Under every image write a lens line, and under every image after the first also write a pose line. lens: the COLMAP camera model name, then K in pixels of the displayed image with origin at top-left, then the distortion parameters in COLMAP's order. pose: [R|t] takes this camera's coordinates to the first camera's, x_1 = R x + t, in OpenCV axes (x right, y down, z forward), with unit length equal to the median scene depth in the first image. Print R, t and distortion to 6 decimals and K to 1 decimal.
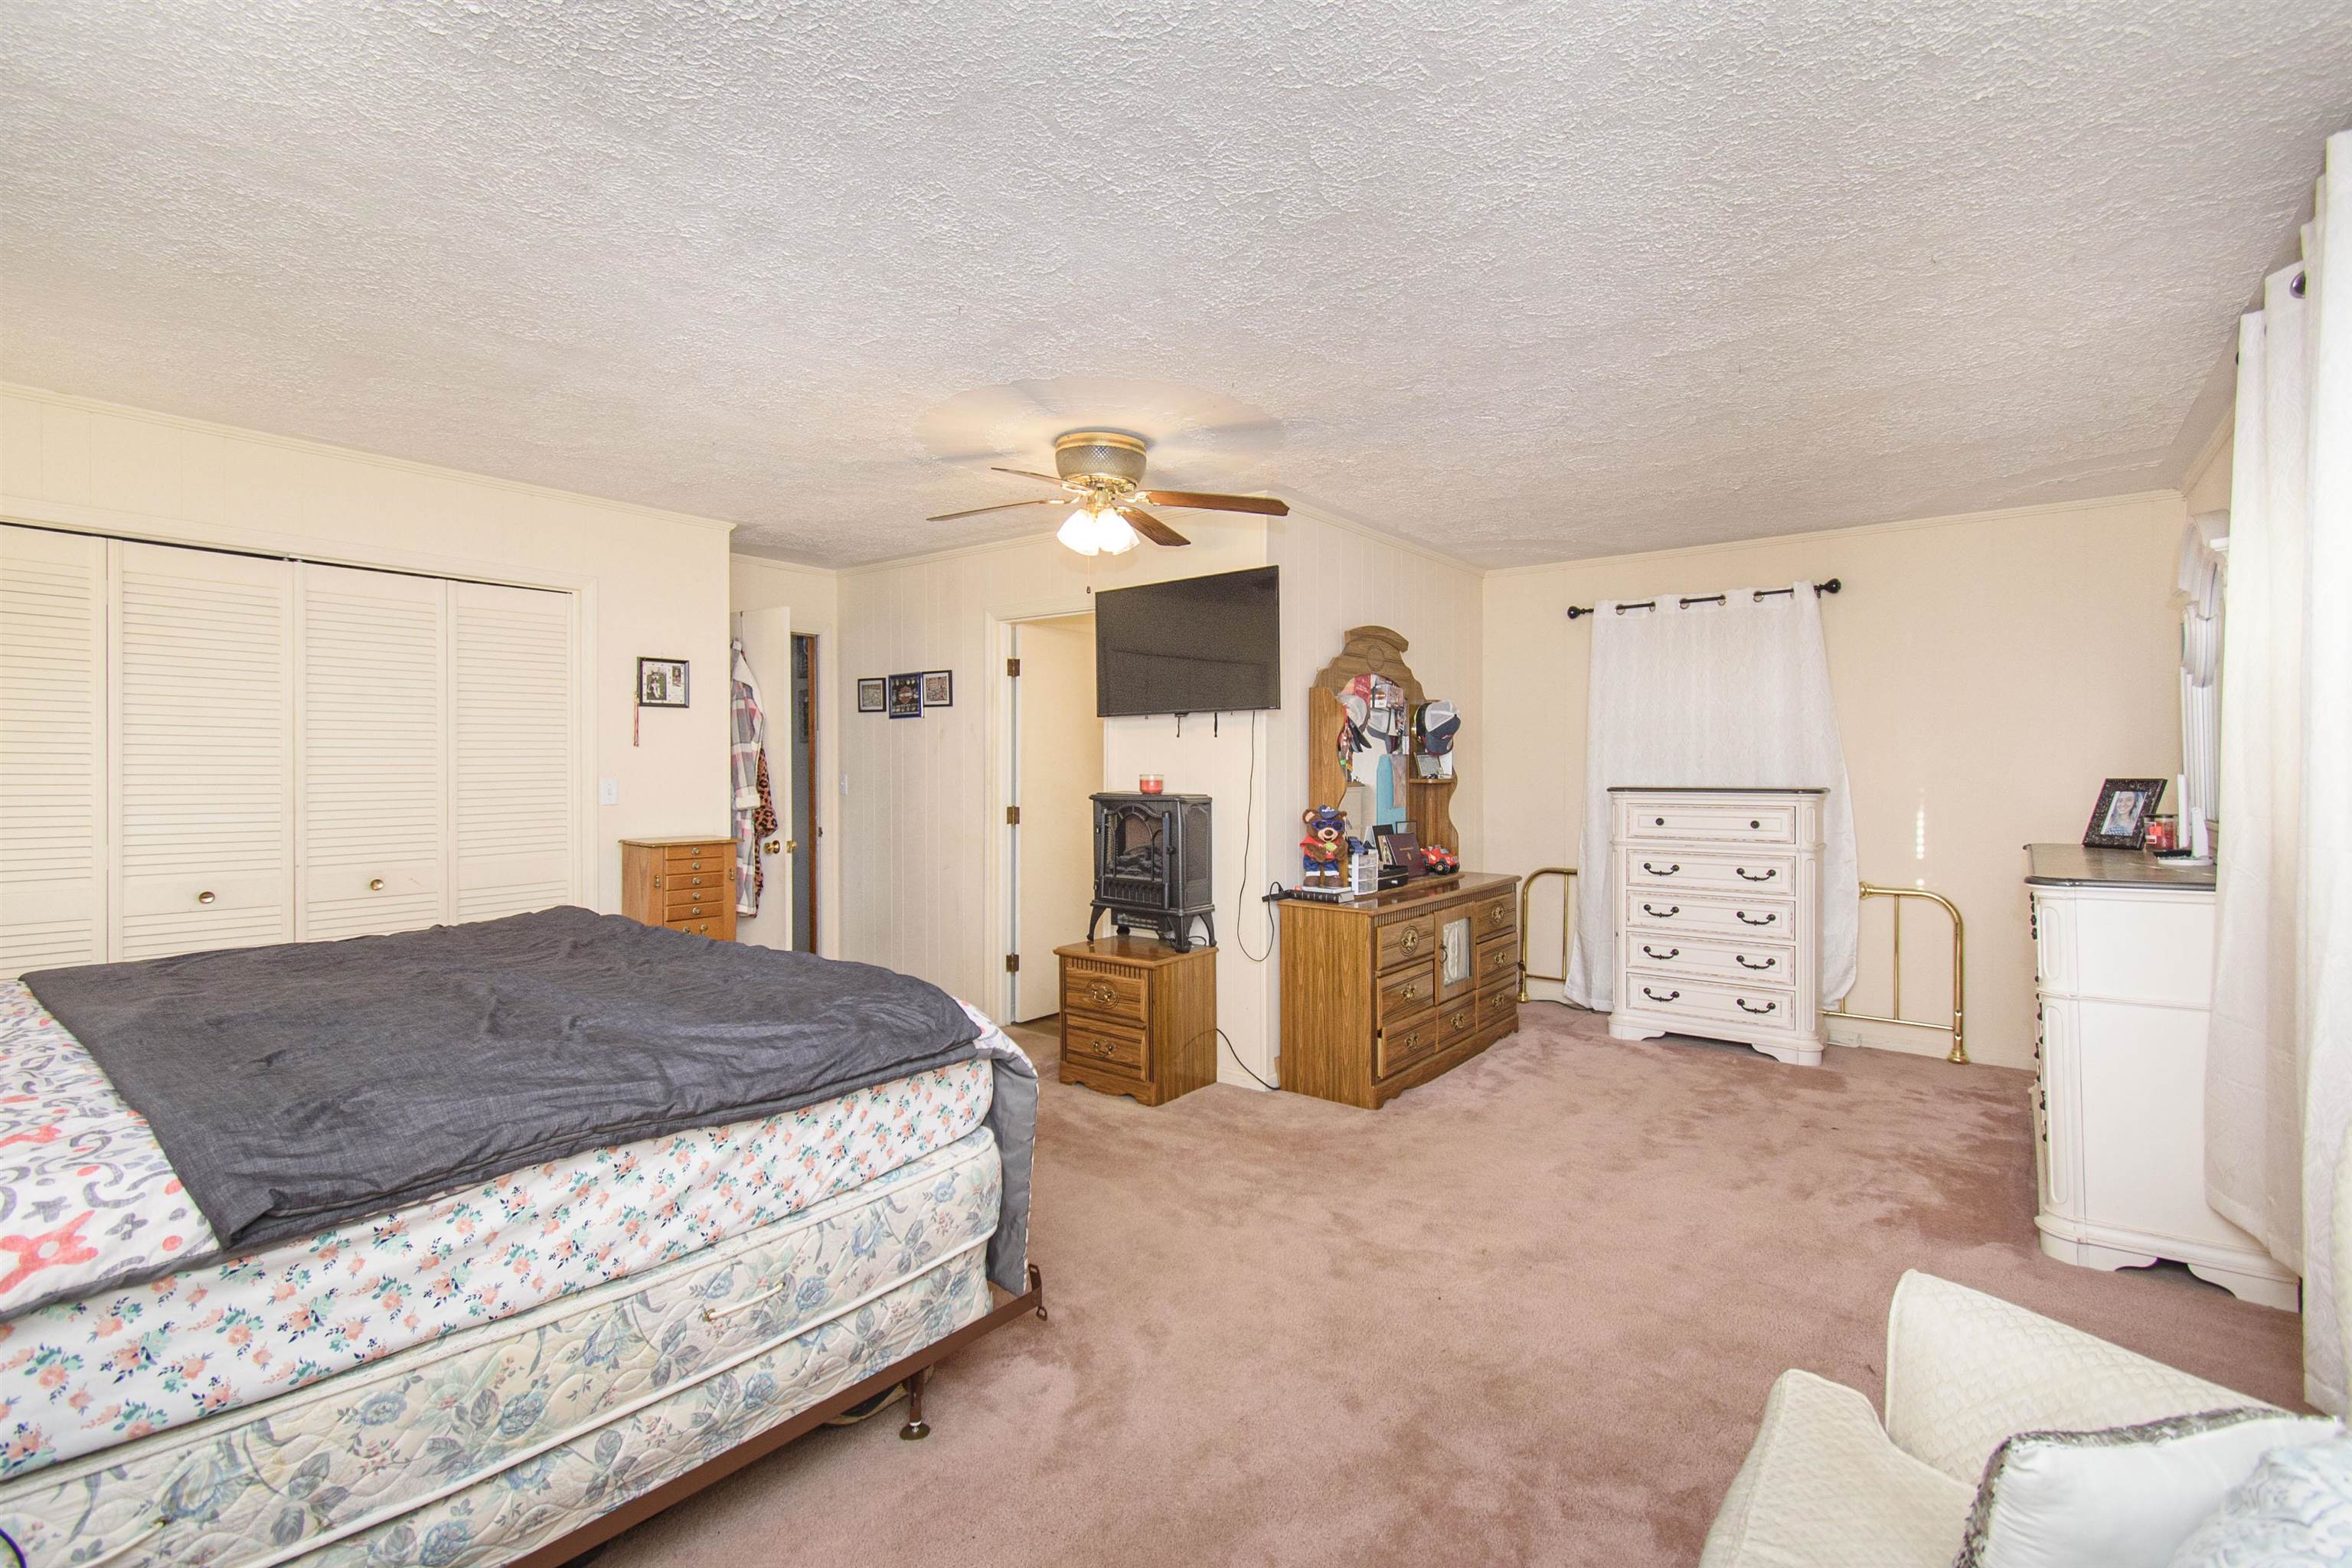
lens RADIAL K [[1067.8, 0, 1174.6], [0, 1067.8, 771.5], [0, 0, 1]] dist [0.001621, -0.000108]
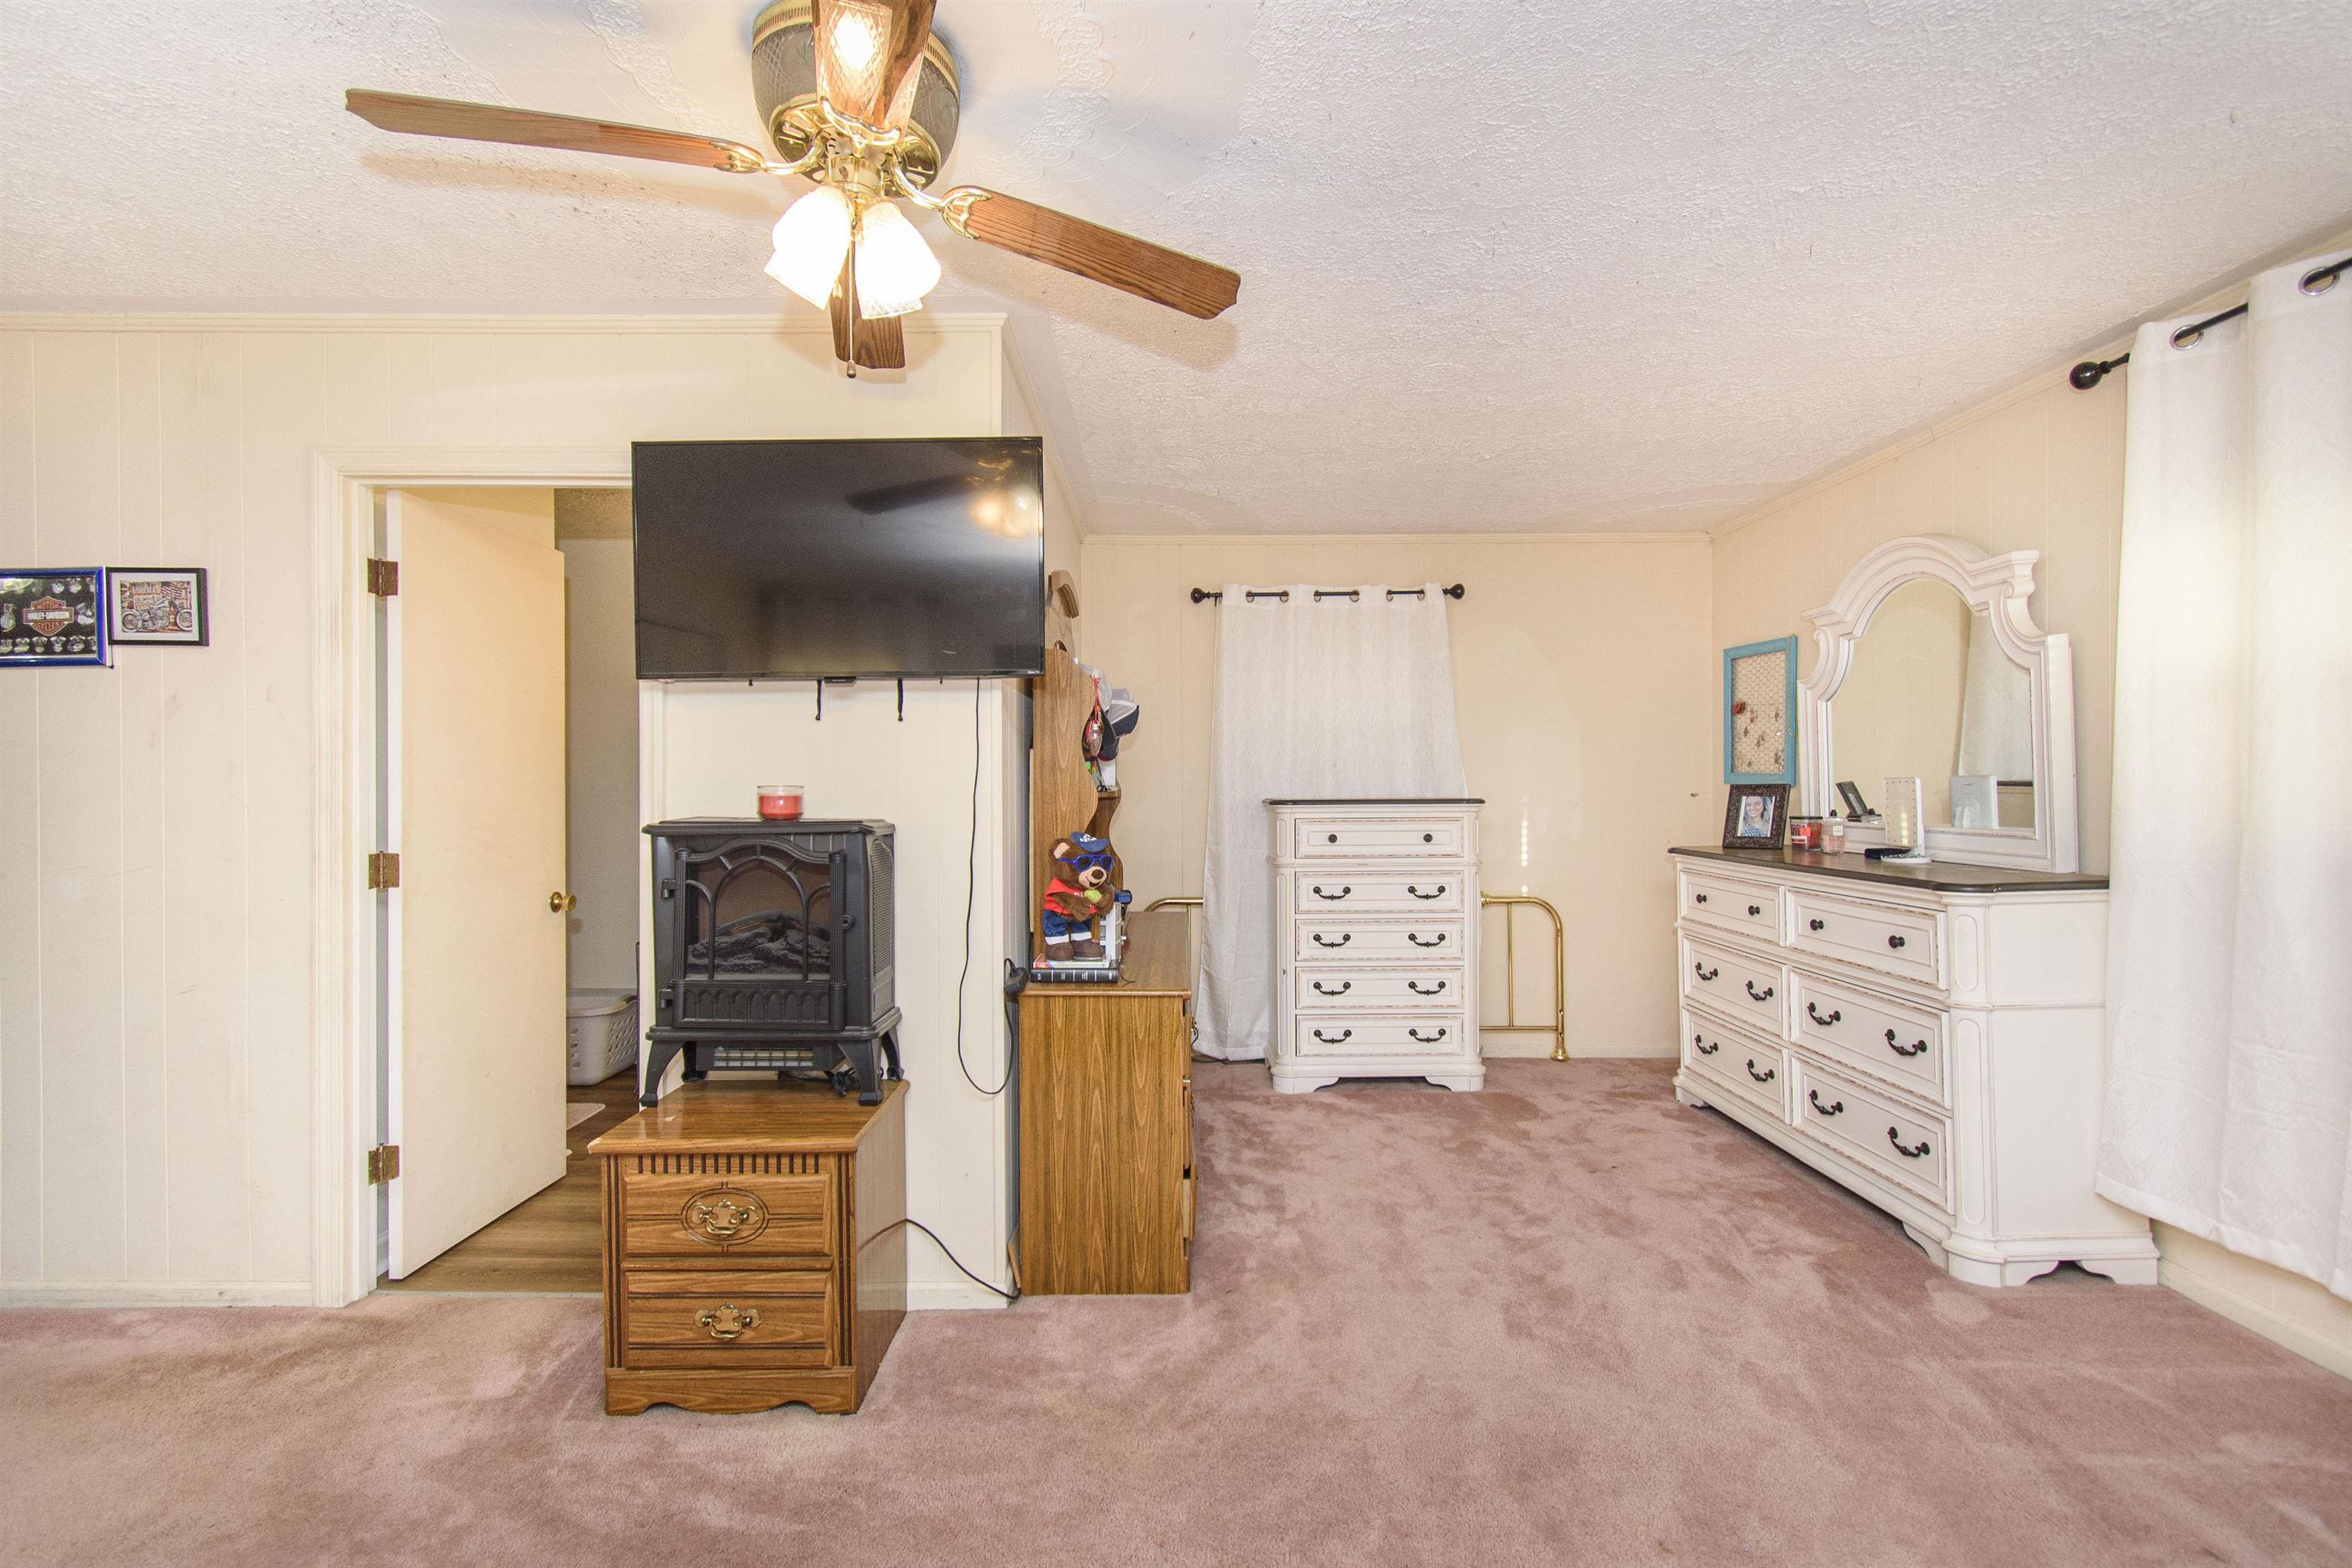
lens RADIAL K [[1041.7, 0, 1179.6], [0, 1041.7, 793.1], [0, 0, 1]] dist [0.002214, 0.000160]
pose [[0.782843, -0.007715, 0.622171, -0.193939], [0.007472, 0.999968, 0.002999, 0.006775], [-0.622174, 0.002302, 0.782875, 0.453175]]
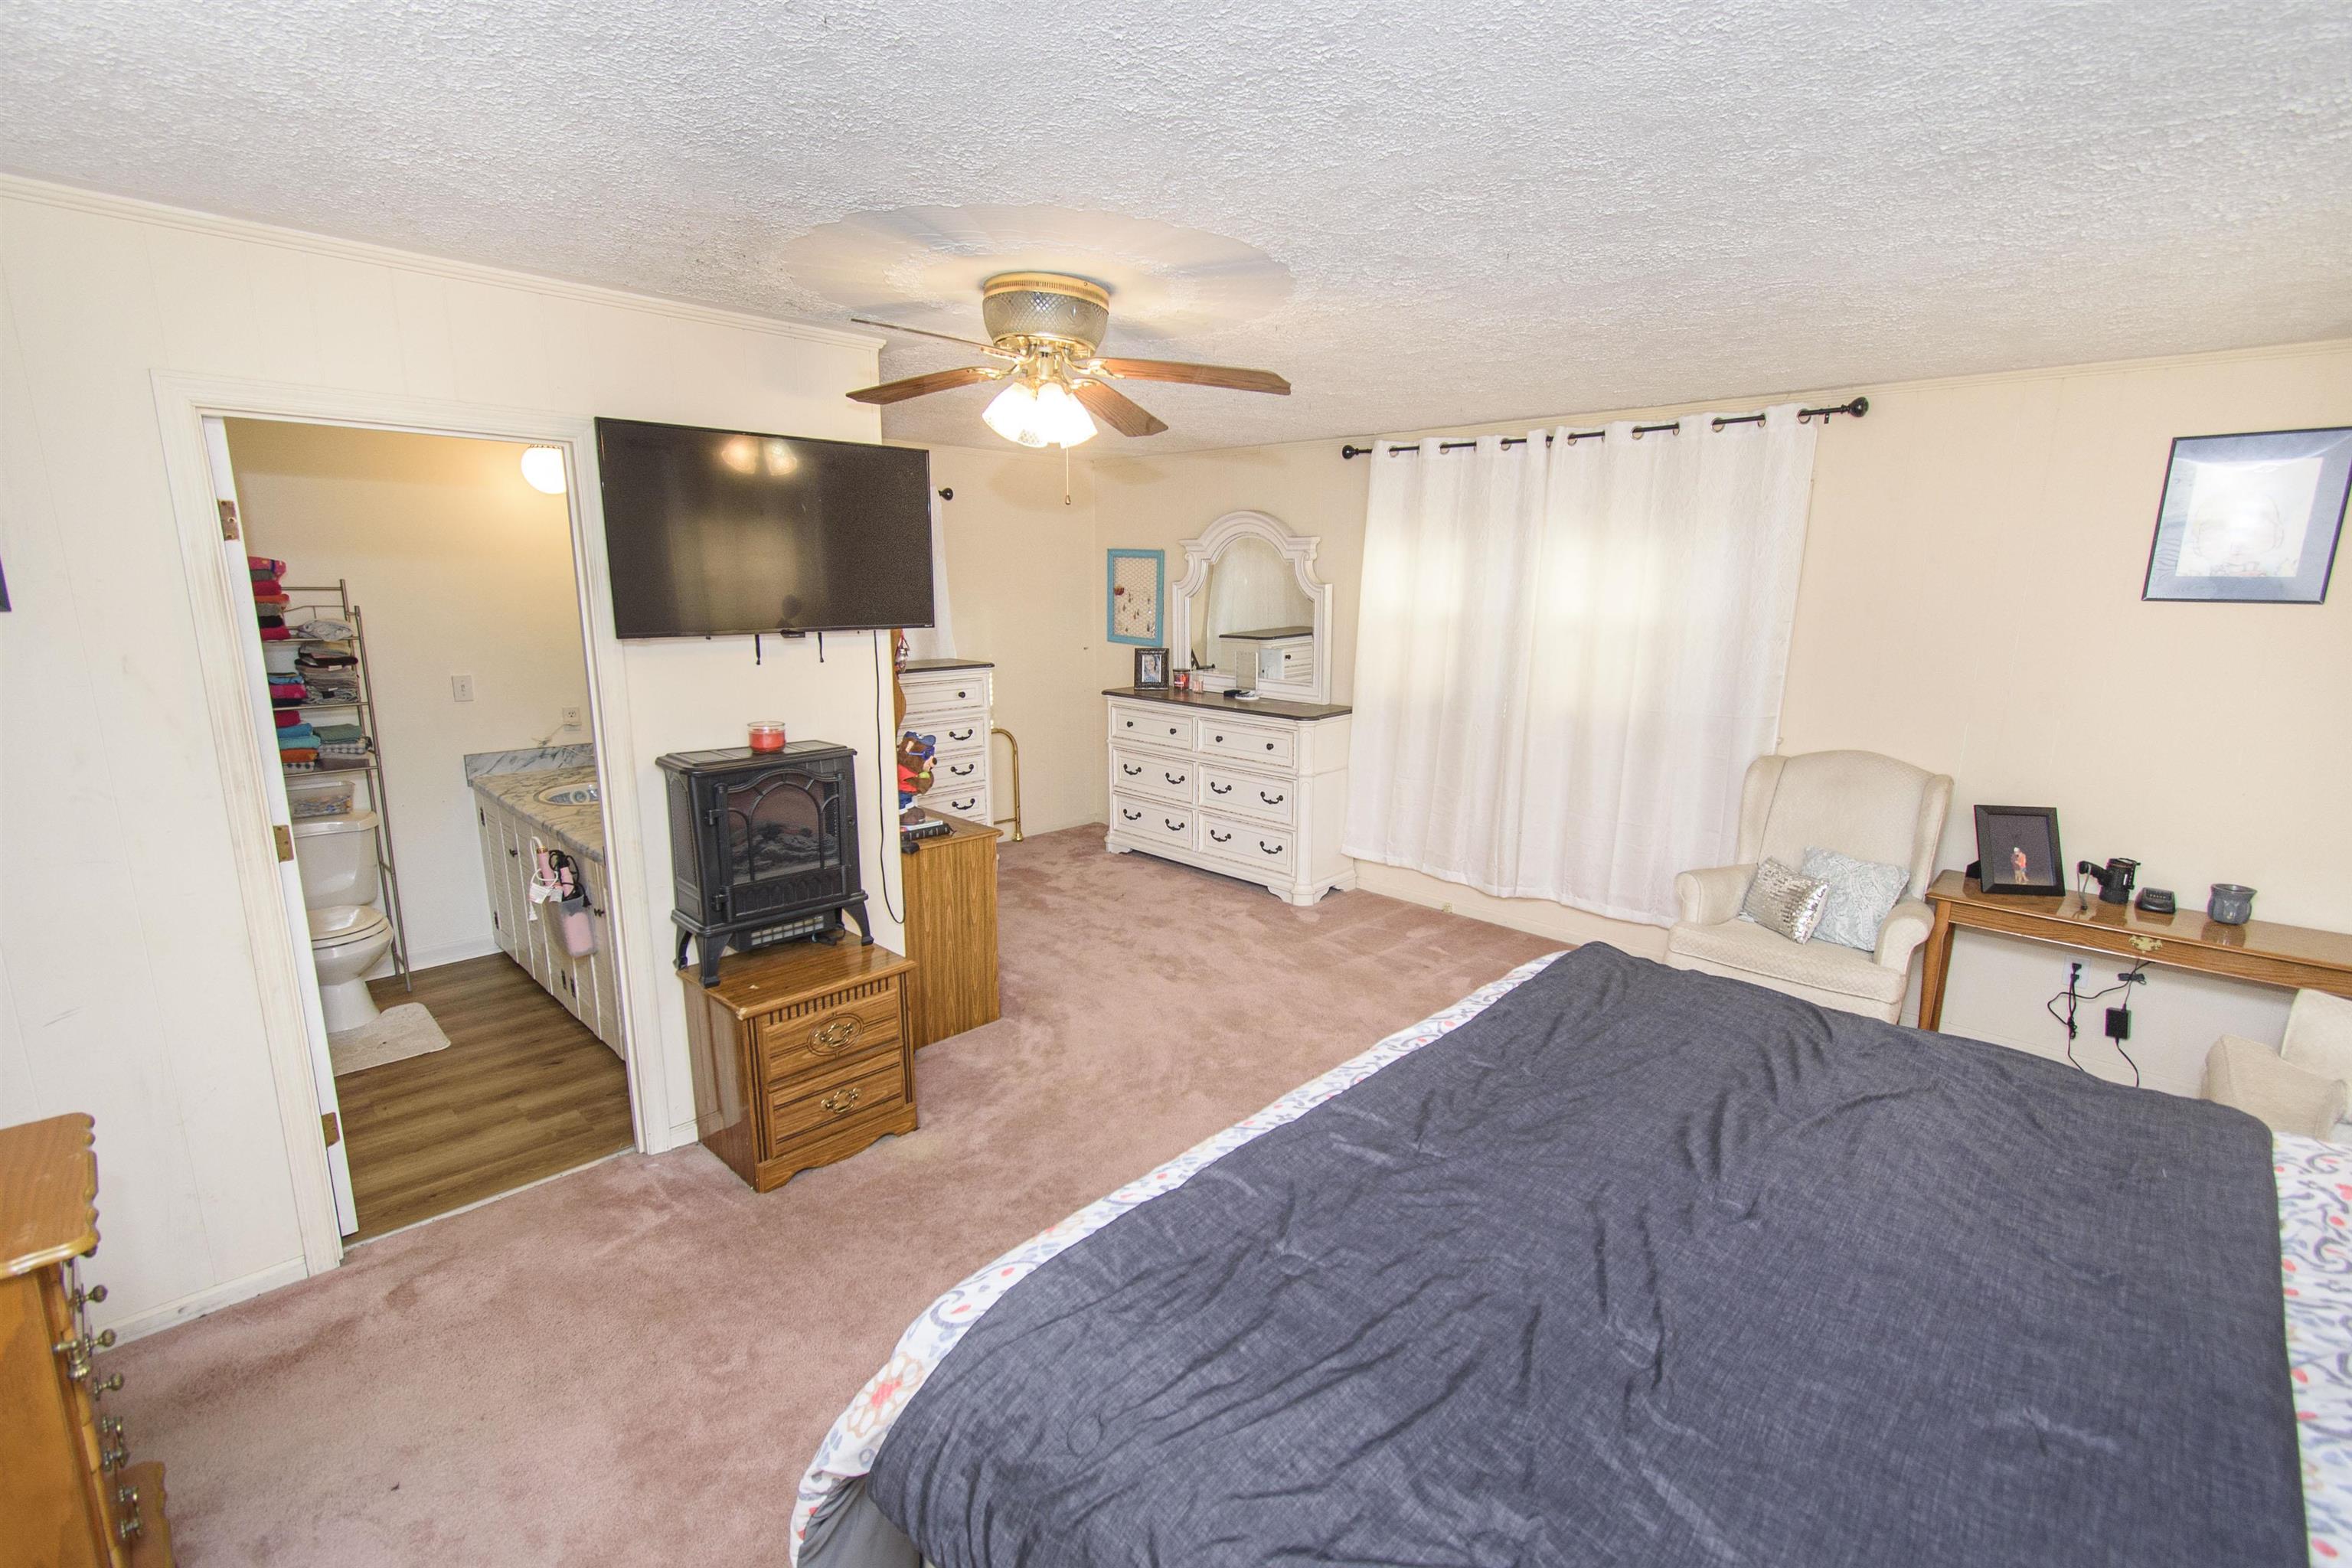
lens RADIAL K [[1041.7, 0, 1179.6], [0, 1041.7, 793.1], [0, 0, 1]] dist [0.002214, 0.000160]
pose [[0.100167, -0.204614, 0.973704, -0.663511], [-0.004374, 0.978526, 0.206078, -0.094417], [-0.994961, -0.024901, 0.097121, 0.666357]]
